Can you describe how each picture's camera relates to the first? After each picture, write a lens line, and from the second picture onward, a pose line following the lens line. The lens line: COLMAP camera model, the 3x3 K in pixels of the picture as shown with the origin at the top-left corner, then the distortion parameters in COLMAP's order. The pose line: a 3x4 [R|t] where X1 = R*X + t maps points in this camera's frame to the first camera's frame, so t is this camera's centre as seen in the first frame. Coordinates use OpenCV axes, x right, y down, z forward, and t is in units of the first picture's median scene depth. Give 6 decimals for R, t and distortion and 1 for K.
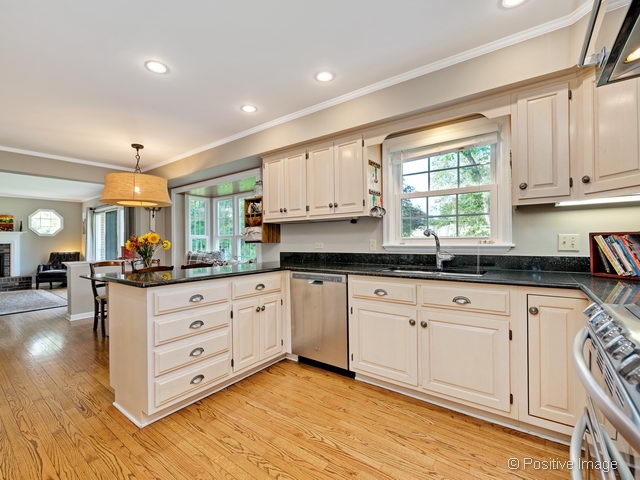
lens RADIAL K [[285.9, 0, 318.8], [0, 285.9, 242.9], [0, 0, 1]] dist [-0.016604, -0.000812]
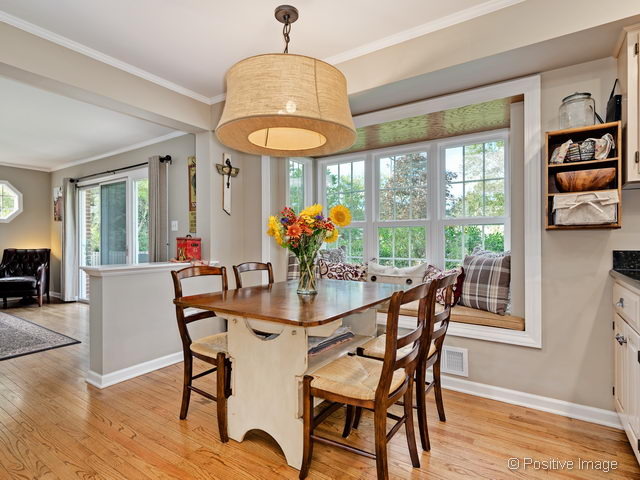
lens RADIAL K [[337.6, 0, 317.3], [0, 337.6, 240.5], [0, 0, 1]] dist [0.005248, 0.001030]
pose [[0.998713, 0.012771, 0.049091, -0.311448], [-0.012436, 0.999897, -0.007110, 0.013179], [-0.049177, 0.006491, 0.998769, 0.229101]]
